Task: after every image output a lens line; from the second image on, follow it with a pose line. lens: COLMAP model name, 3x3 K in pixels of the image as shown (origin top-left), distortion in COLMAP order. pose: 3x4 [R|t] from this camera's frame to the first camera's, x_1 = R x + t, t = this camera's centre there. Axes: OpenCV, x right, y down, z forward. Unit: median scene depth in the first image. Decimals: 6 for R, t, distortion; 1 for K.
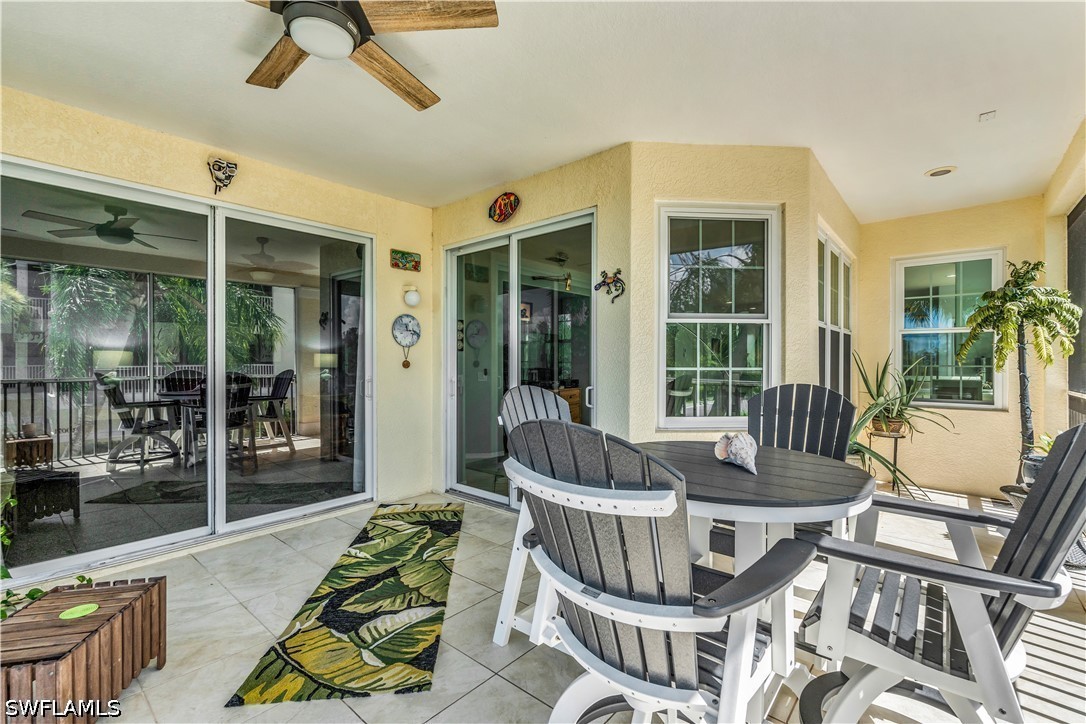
lens RADIAL K [[480.0, 0, 541.1], [0, 480.0, 361.5], [0, 0, 1]] dist [-0.004853, -0.000138]
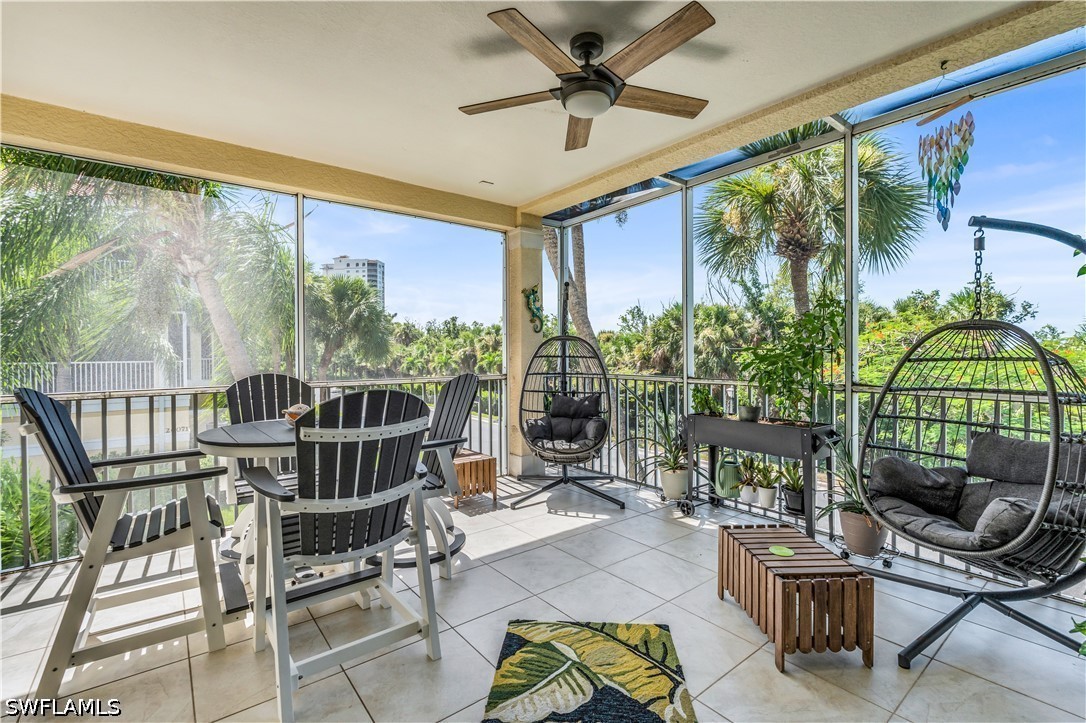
lens RADIAL K [[480.0, 0, 549.6], [0, 480.0, 356.6], [0, 0, 1]] dist [-0.004853, -0.000138]
pose [[-0.984838, 0.005738, 0.173381, -0.461369], [0.007644, 0.999917, 0.010327, -0.002534], [-0.173308, 0.011495, -0.984801, 1.835950]]
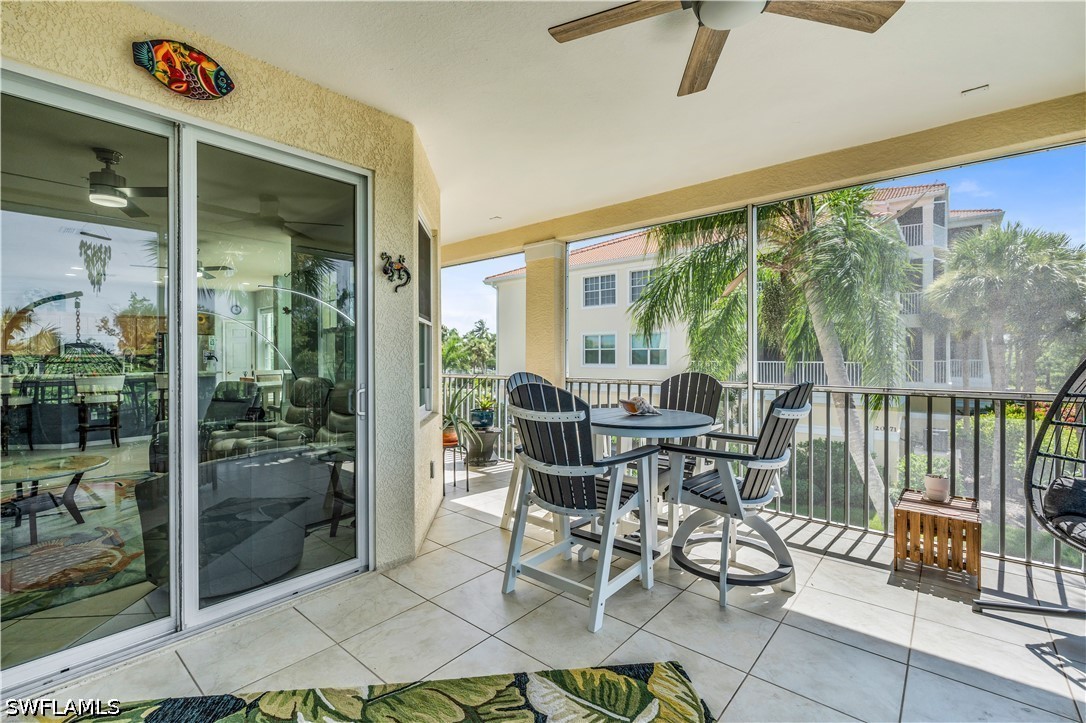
lens RADIAL K [[480.0, 0, 538.8], [0, 480.0, 358.5], [0, 0, 1]] dist [-0.004853, -0.000138]
pose [[-0.006253, -0.002168, 0.999978, -1.095117], [0.007168, 0.999972, 0.002213, 0.000674], [-0.999955, 0.007181, -0.006238, 1.101482]]
